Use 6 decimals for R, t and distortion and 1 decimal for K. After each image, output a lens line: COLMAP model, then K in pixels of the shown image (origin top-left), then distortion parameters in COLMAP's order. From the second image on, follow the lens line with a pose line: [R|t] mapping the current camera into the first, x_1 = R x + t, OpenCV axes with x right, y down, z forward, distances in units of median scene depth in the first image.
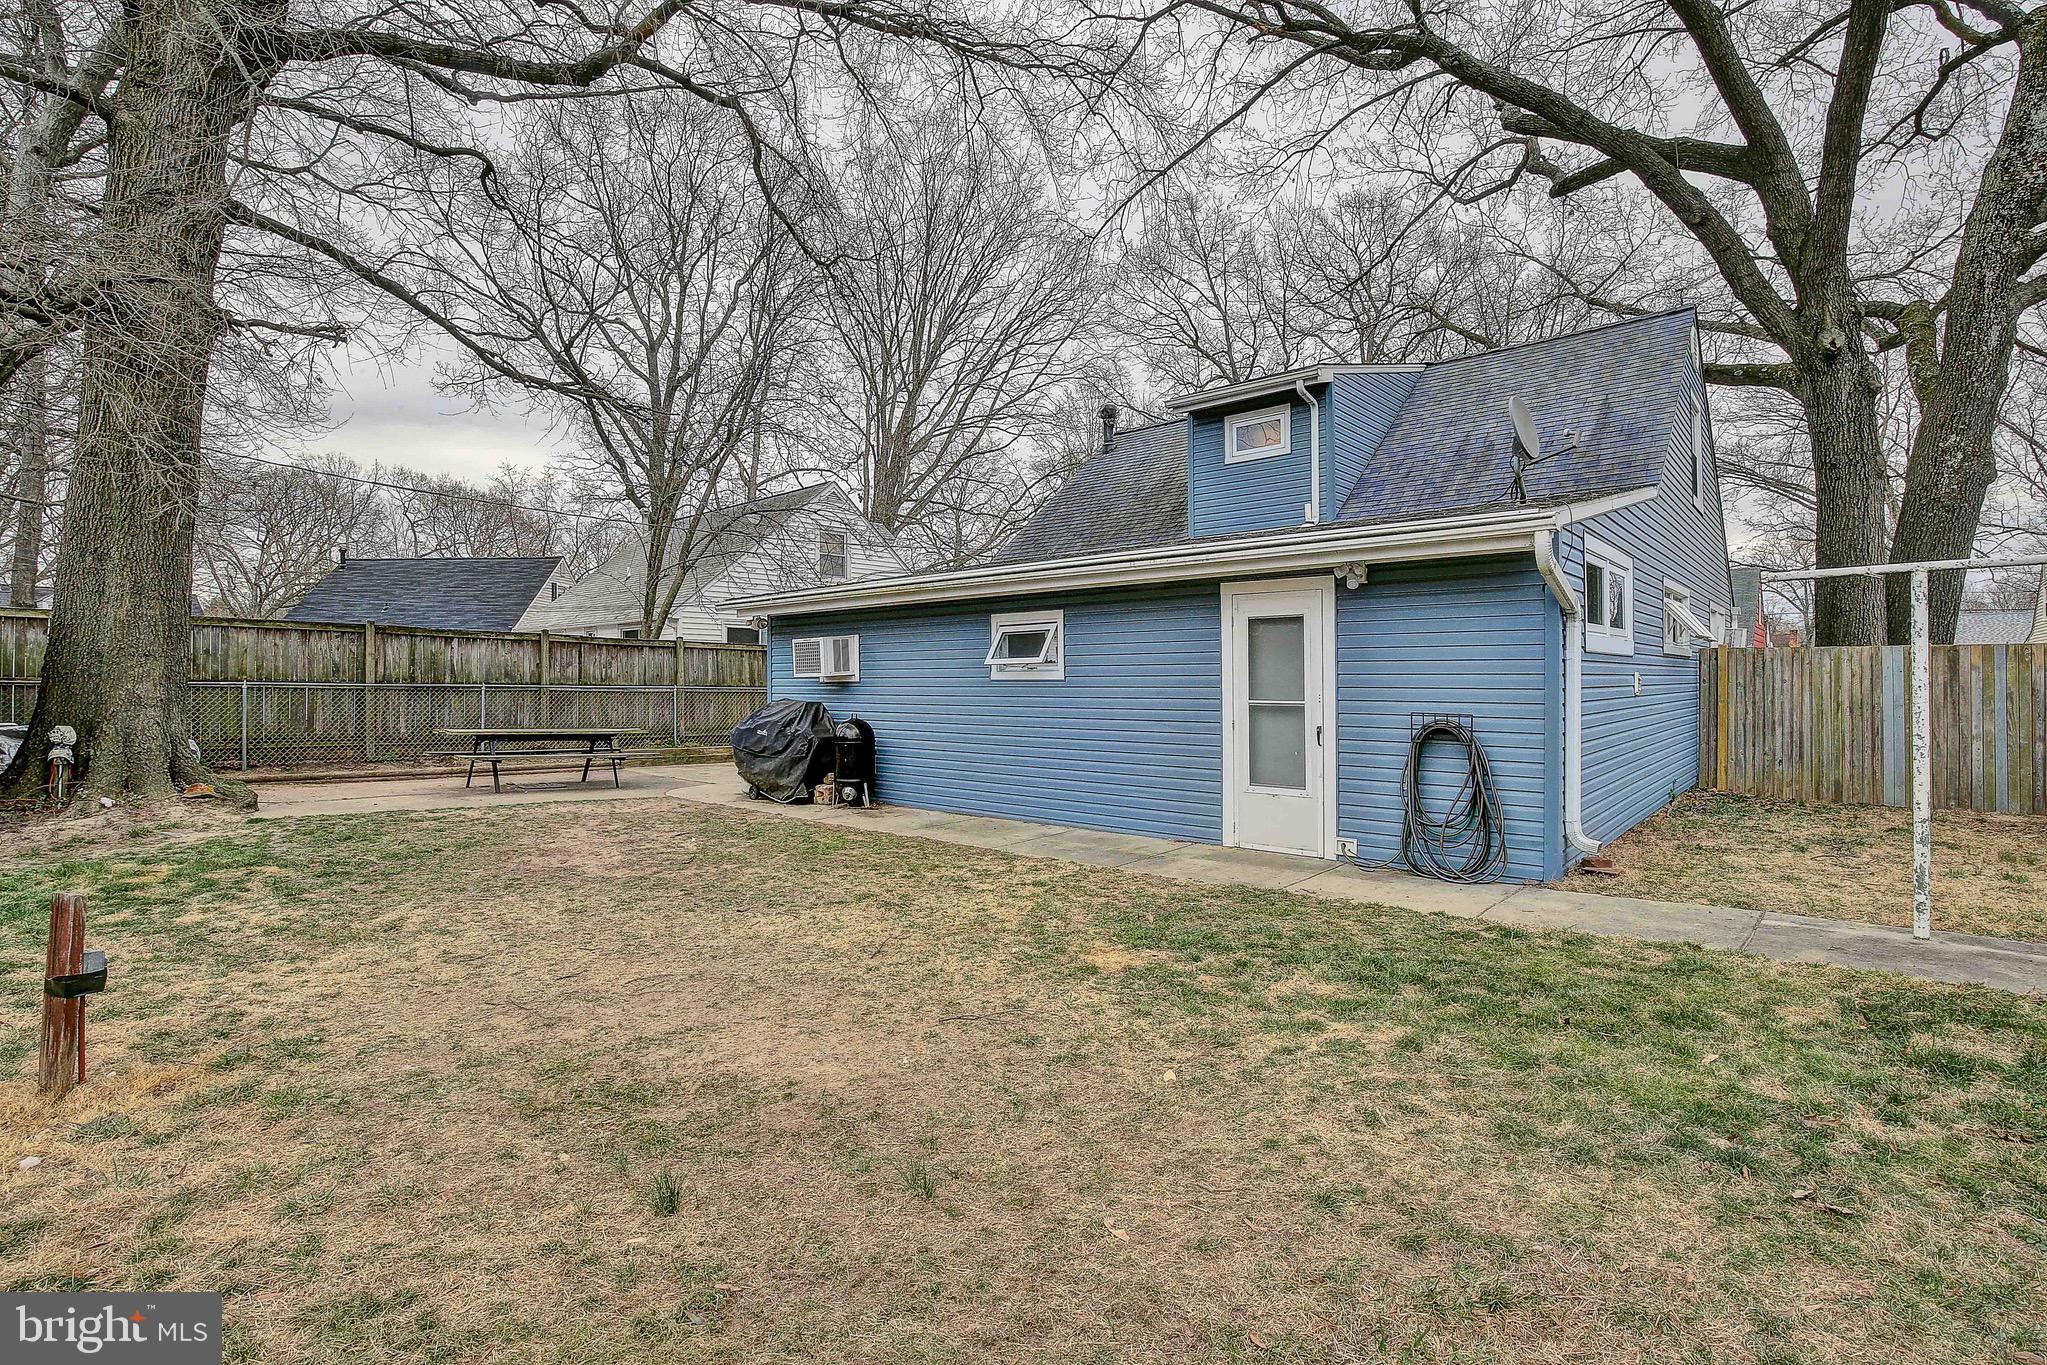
lens RADIAL K [[937.8, 0, 1017.8], [0, 937.8, 670.3], [0, 0, 1]] dist [-0.033476, 0.005828]
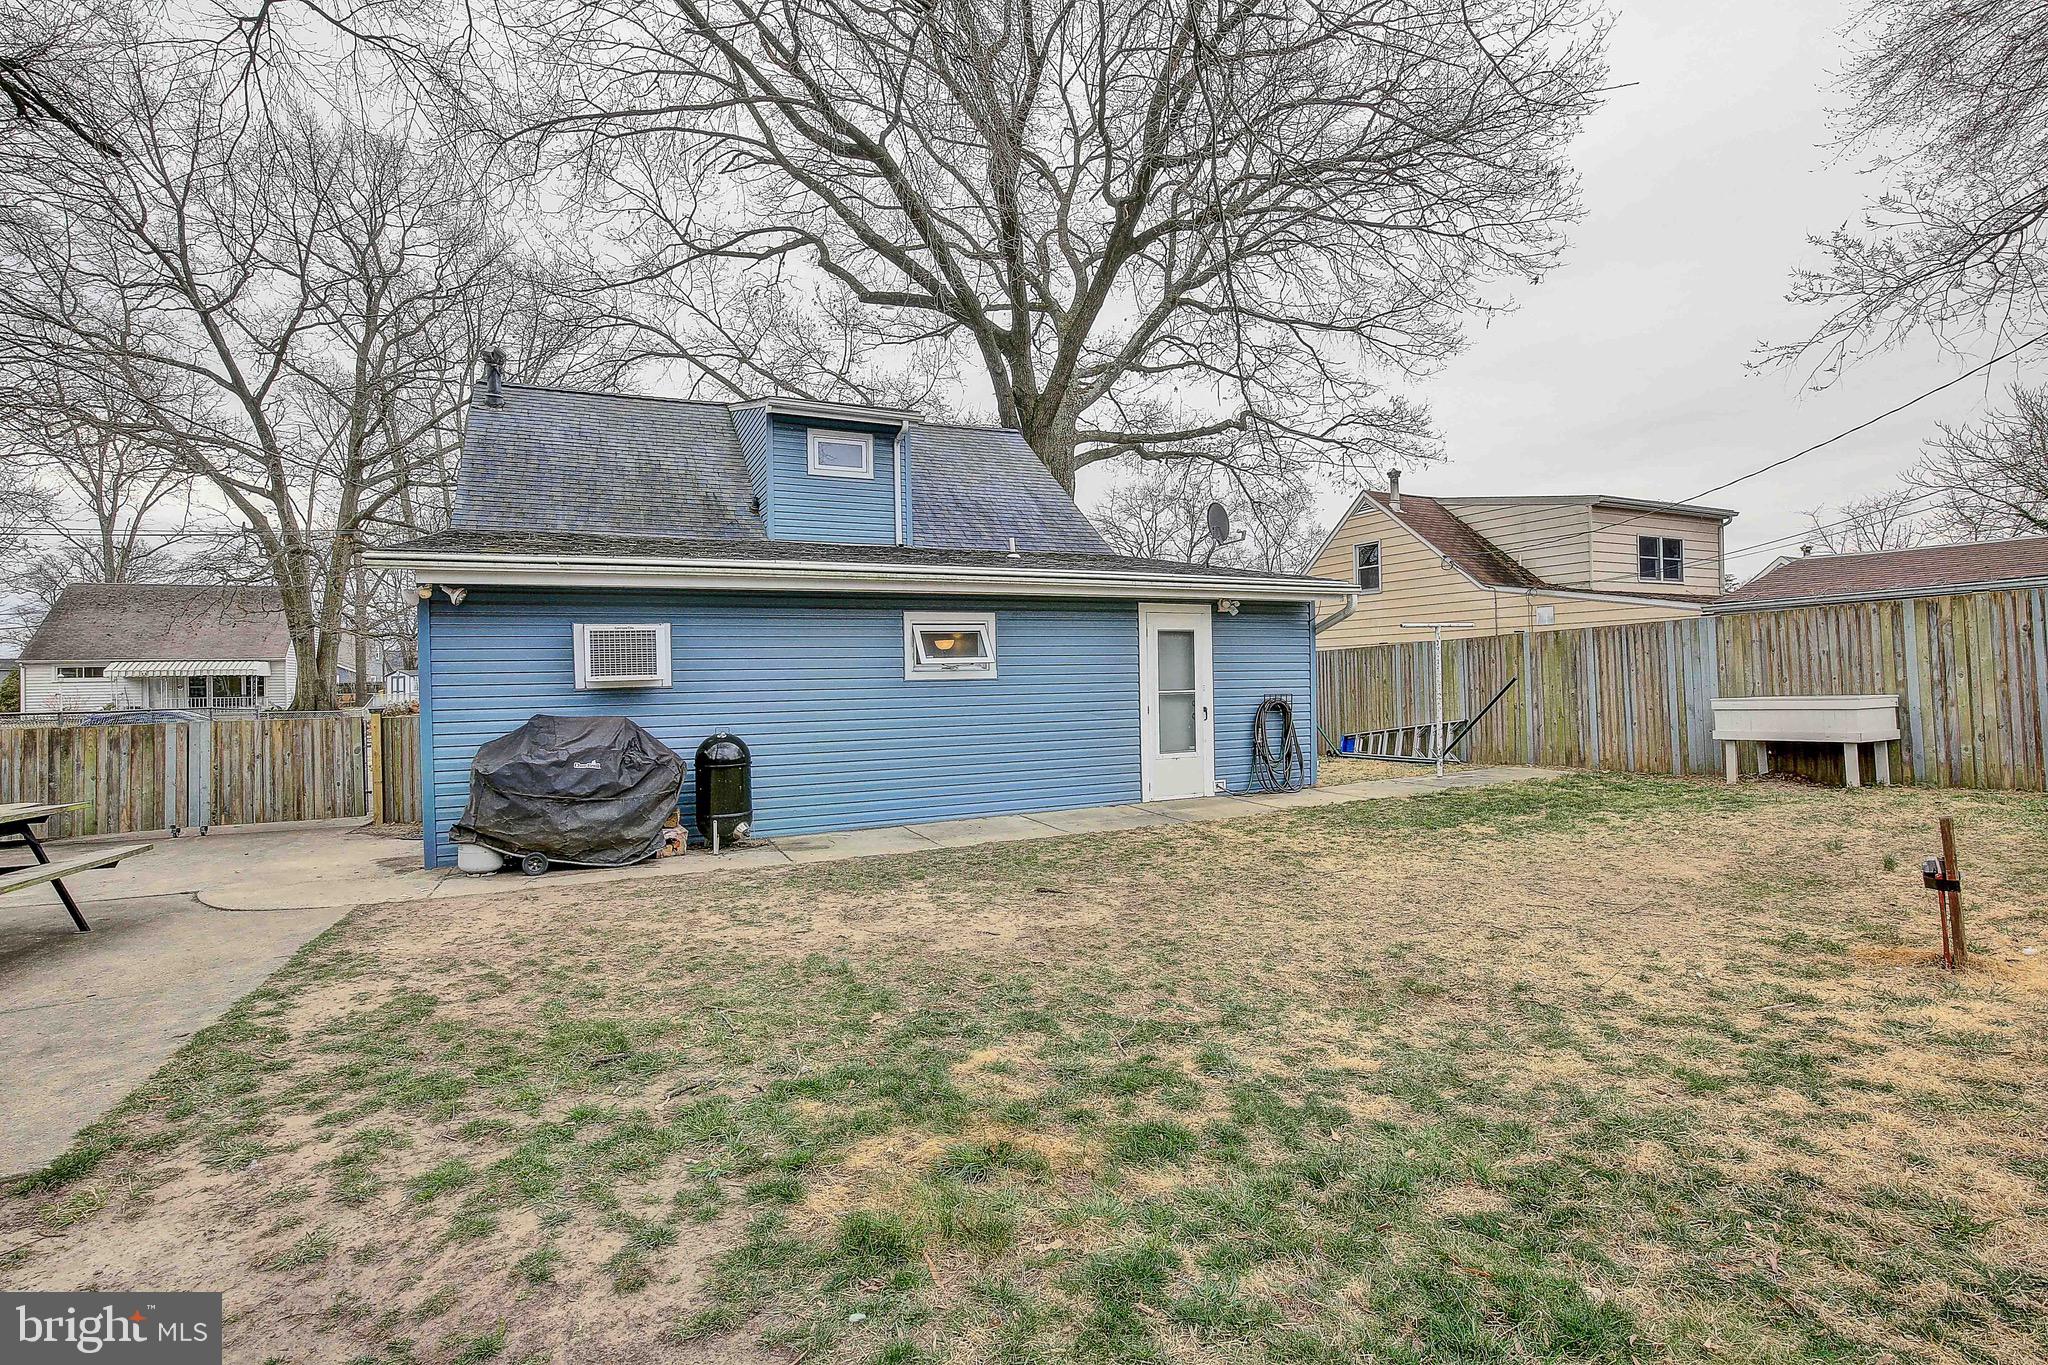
lens RADIAL K [[938.3, 0, 1009.8], [0, 938.3, 698.7], [0, 0, 1]] dist [-0.033476, 0.005828]
pose [[0.393219, -0.021306, 0.919198, -0.874385], [0.012689, 0.999762, 0.017746, 0.013342], [-0.919357, 0.004686, 0.393396, 0.540387]]
